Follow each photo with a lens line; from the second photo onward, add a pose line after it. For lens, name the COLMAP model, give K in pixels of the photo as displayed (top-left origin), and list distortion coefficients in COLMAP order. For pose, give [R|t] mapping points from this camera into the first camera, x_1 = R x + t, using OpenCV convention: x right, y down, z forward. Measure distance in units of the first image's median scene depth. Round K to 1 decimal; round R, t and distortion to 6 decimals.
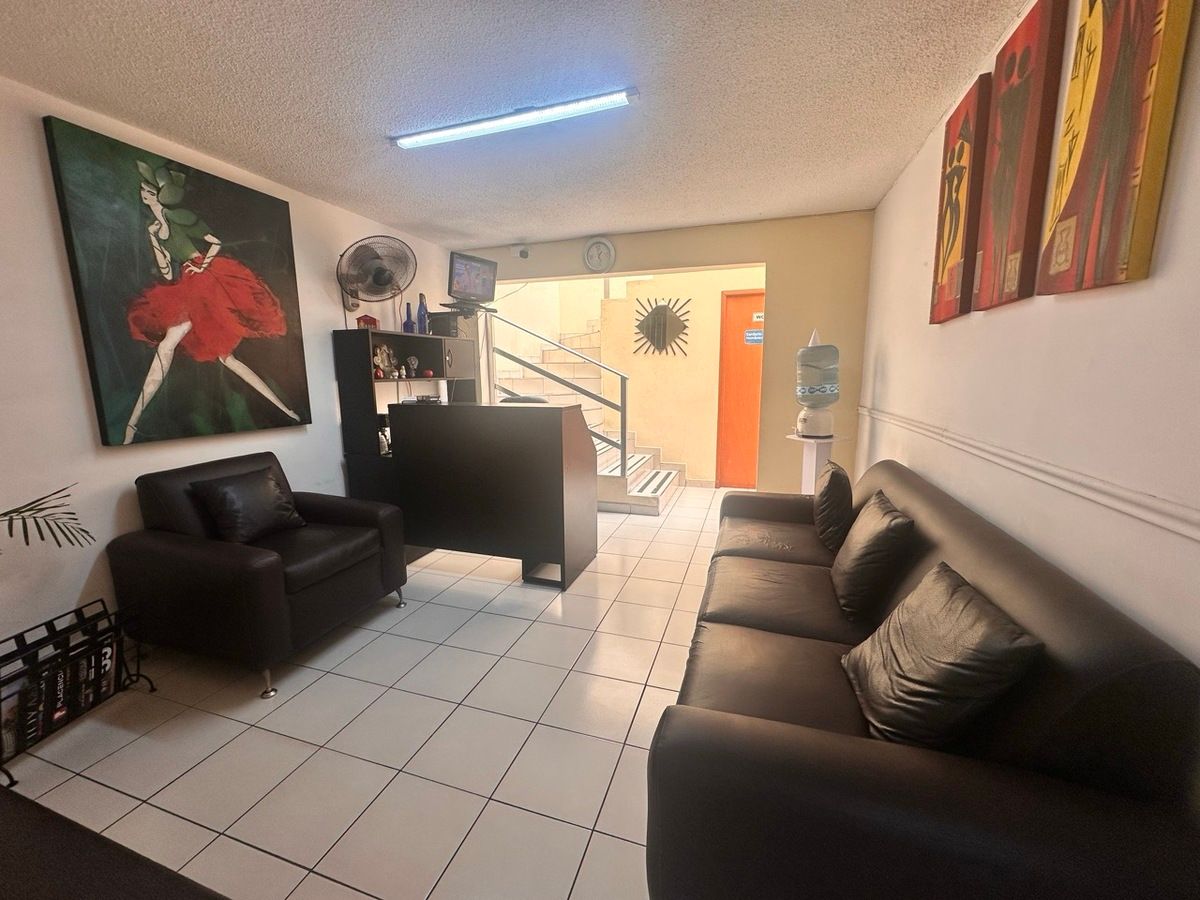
lens RADIAL K [[479.6, 0, 597.9], [0, 479.6, 448.6], [0, 0, 1]] dist [-0.002199, 0.000727]
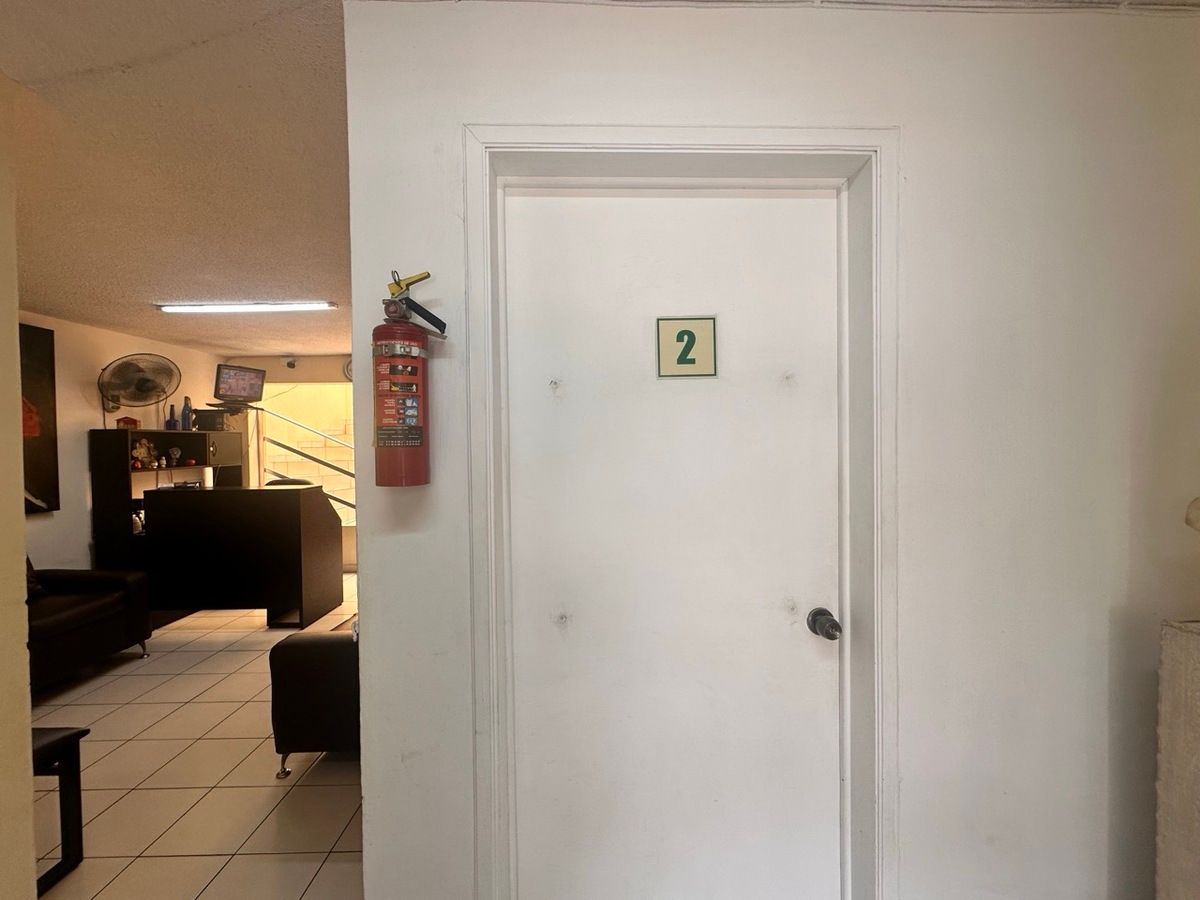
lens RADIAL K [[479.6, 0, 598.4], [0, 479.6, 447.9], [0, 0, 1]] dist [-0.002199, 0.000727]
pose [[0.944731, -0.010399, 0.327681, 0.229348], [0.058786, 0.988671, -0.138110, 0.032005], [-0.322533, 0.149740, 0.934639, -0.470647]]
